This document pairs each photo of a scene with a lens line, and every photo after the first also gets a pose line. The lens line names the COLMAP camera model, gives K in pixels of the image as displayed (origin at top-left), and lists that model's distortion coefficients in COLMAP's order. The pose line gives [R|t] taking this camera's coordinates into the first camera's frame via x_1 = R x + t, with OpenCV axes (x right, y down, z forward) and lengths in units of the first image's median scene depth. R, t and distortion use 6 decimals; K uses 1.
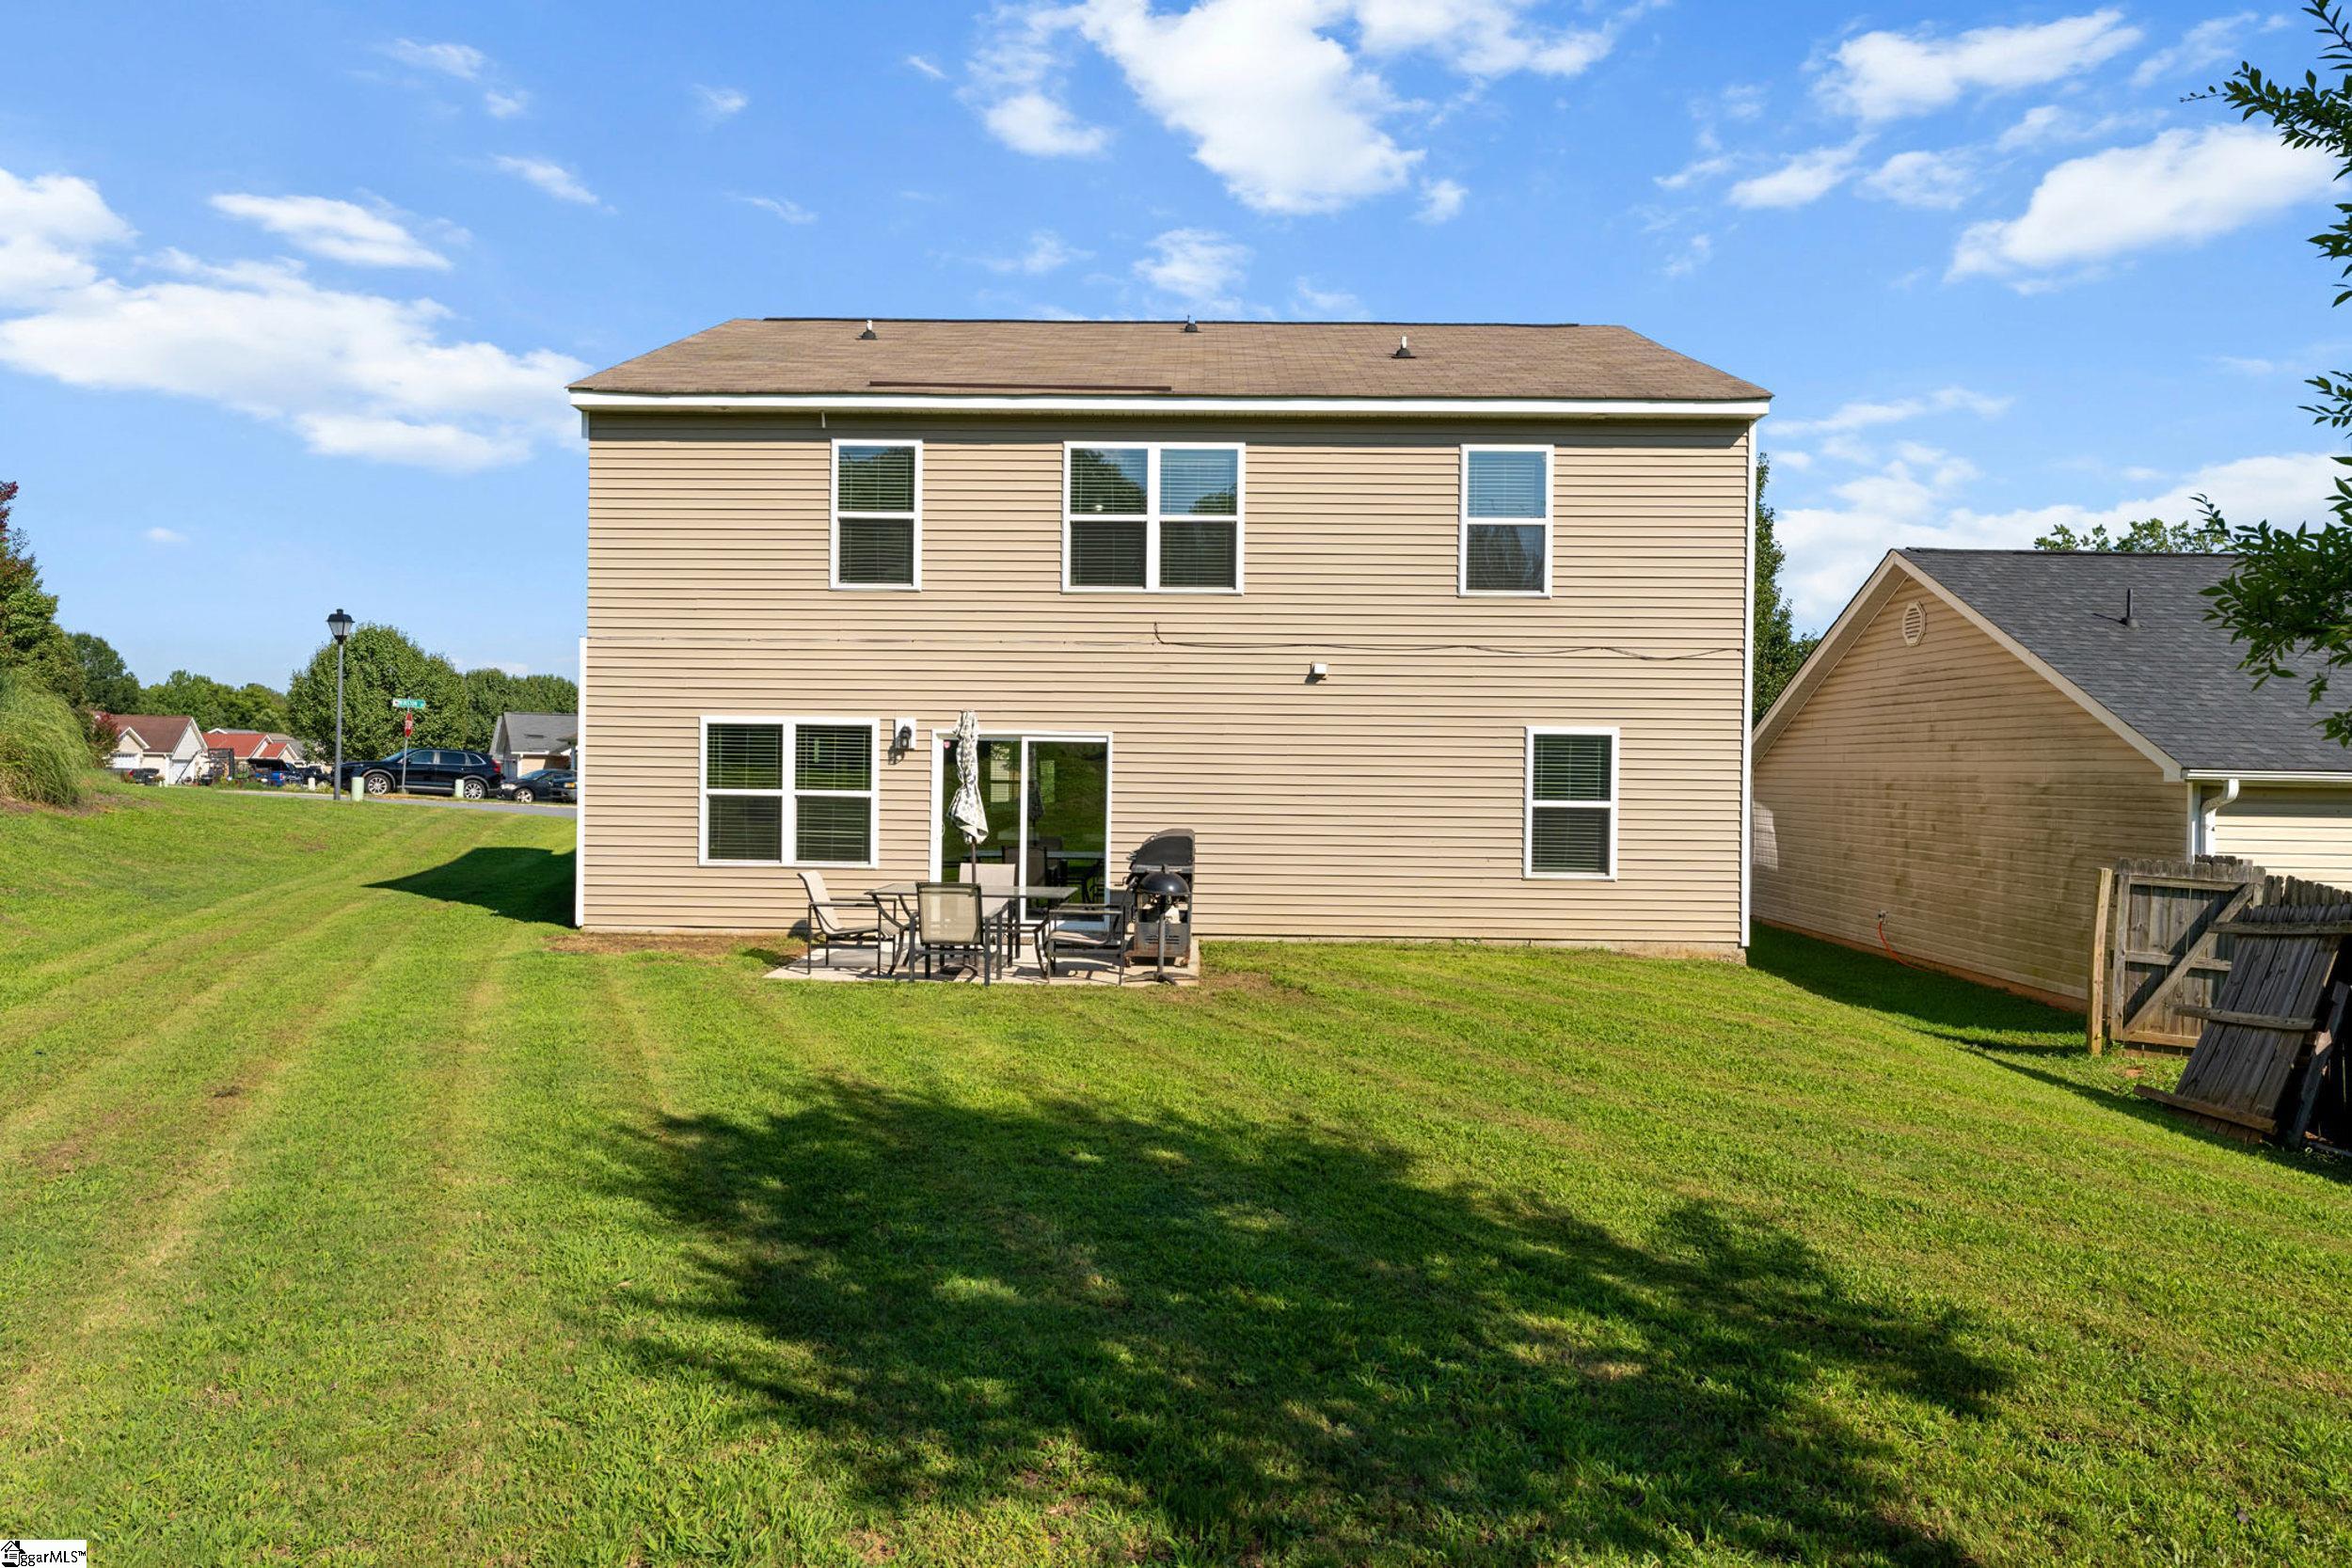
lens RADIAL K [[1536.9, 0, 1176.0], [0, 1536.9, 784.0], [0, 0, 1]] dist [0.010608, 0.000333]
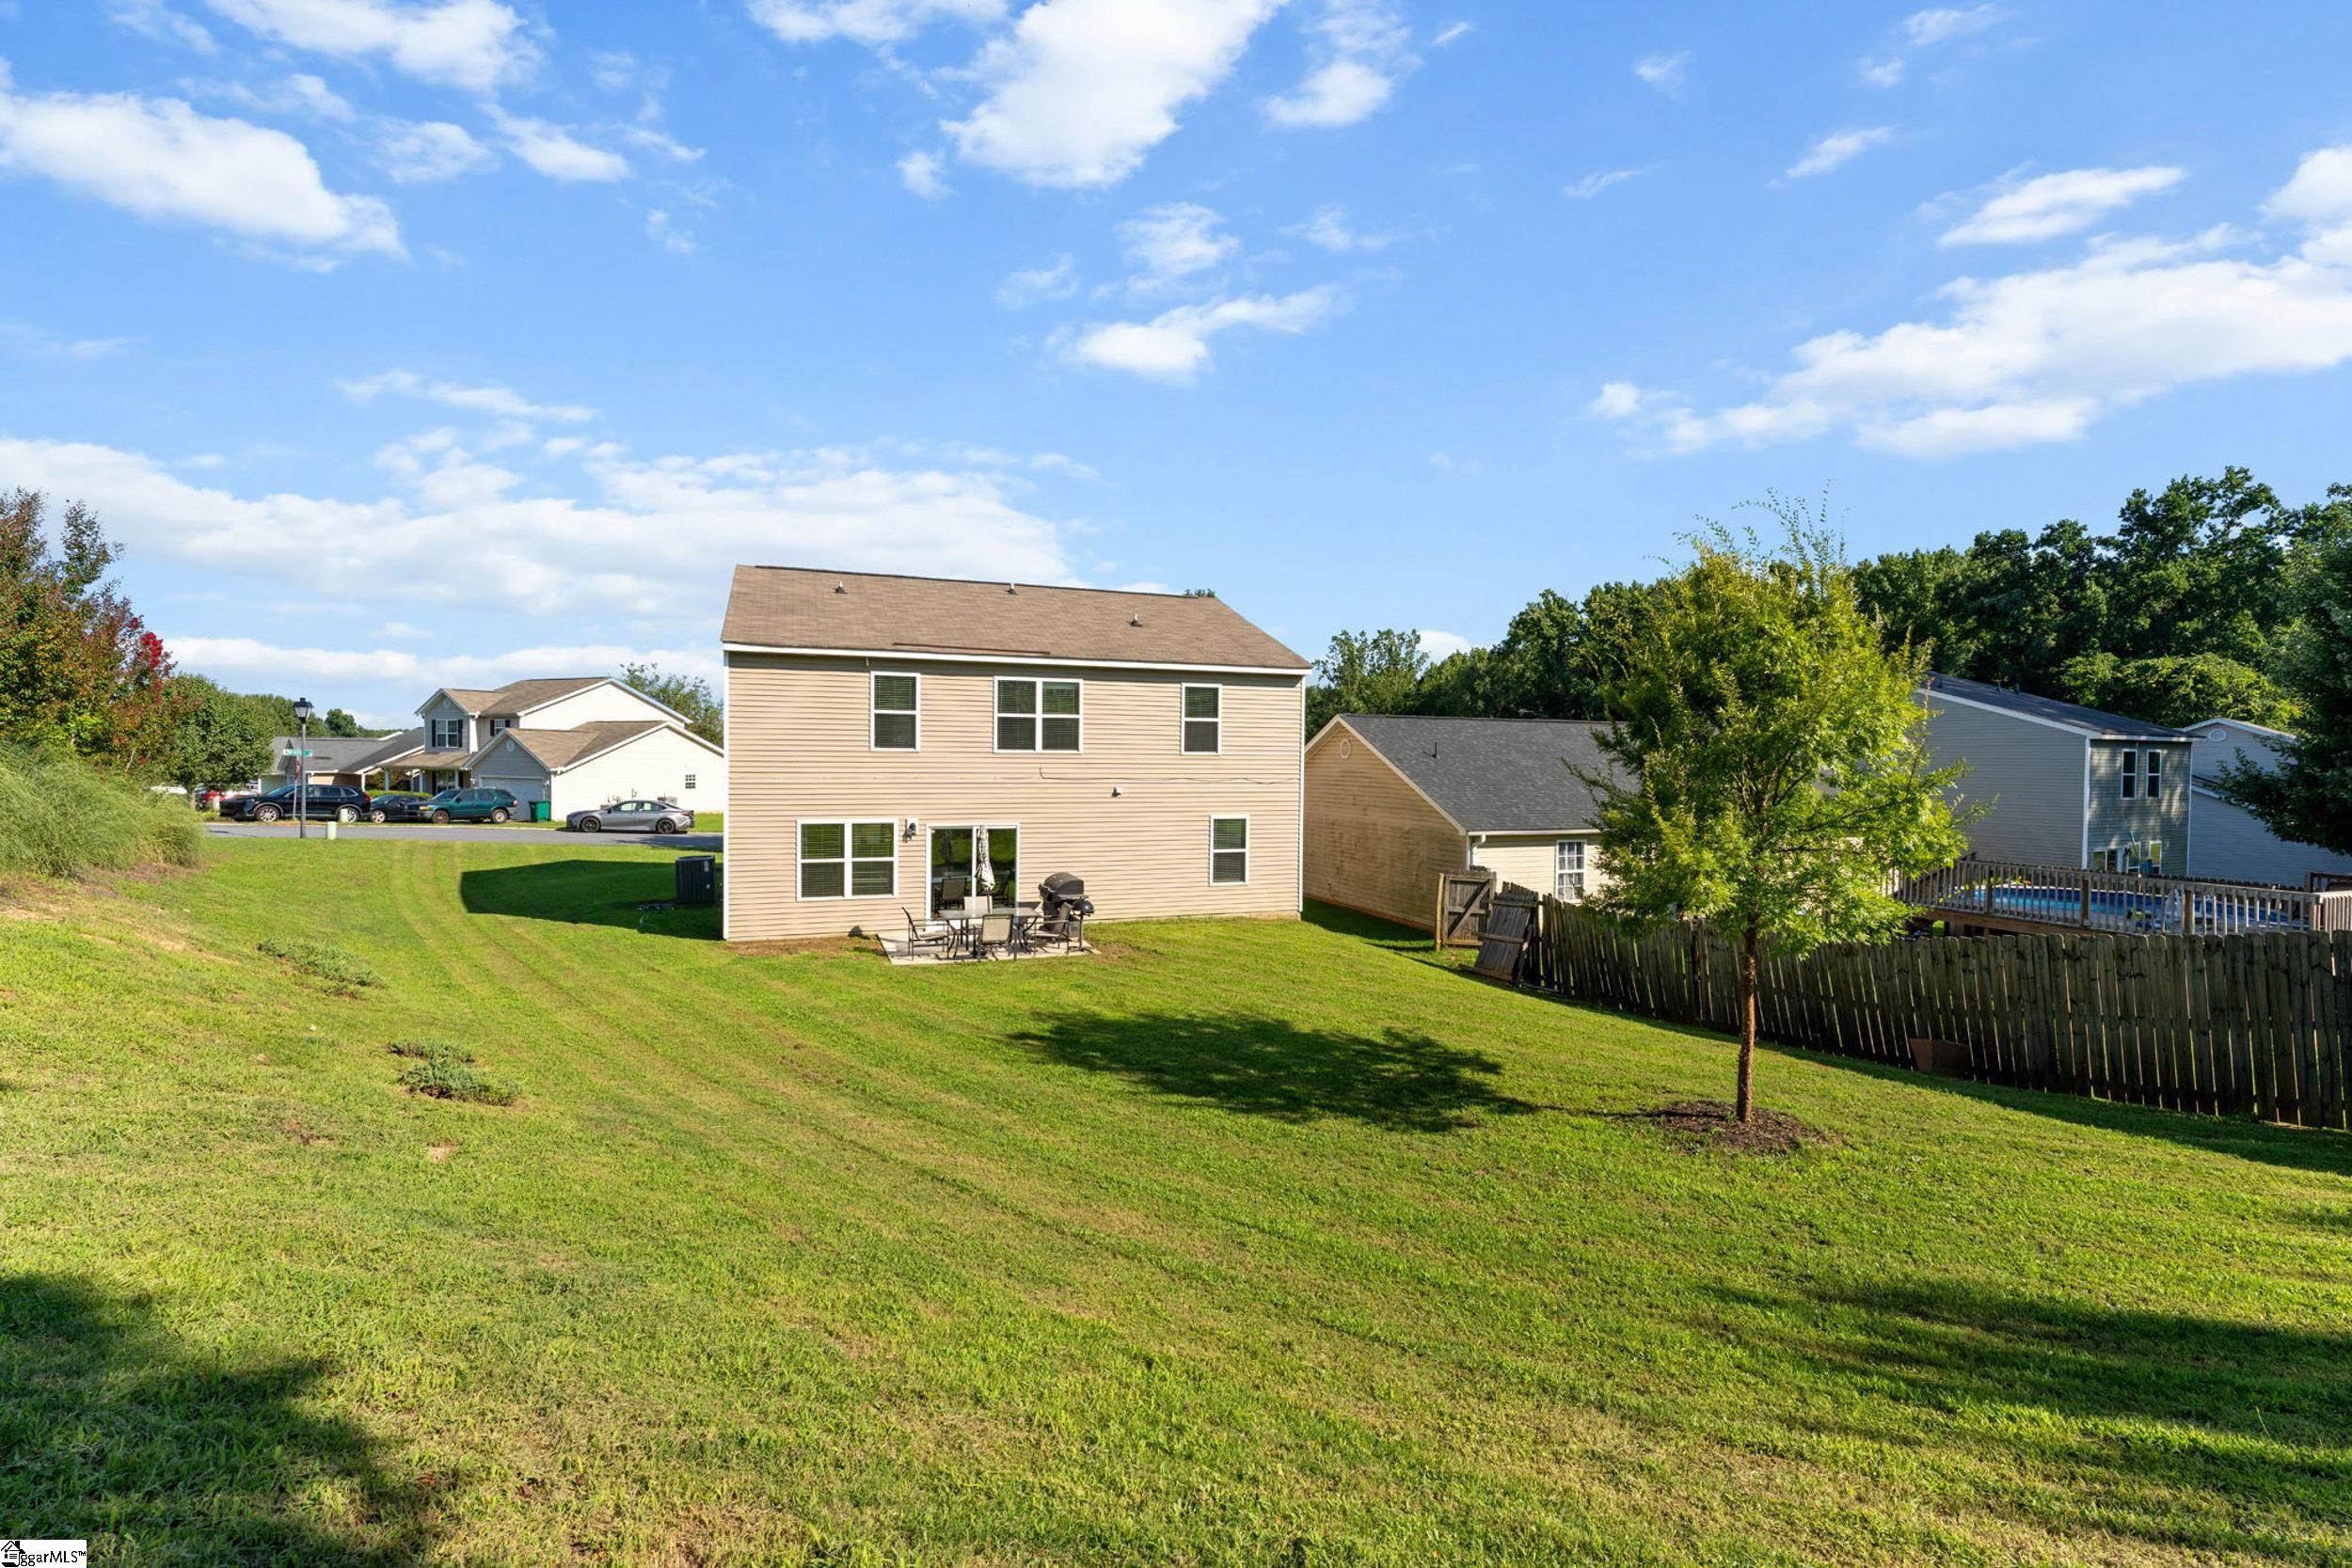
lens RADIAL K [[1058.7, 0, 1176.0], [0, 1058.7, 784.0], [0, 0, 1]] dist [0.001972, -0.000080]
pose [[0.926703, -0.014396, 0.375519, -0.376058], [0.005096, 0.999656, 0.025746, -0.121315], [-0.375760, -0.021946, 0.926457, -0.352581]]
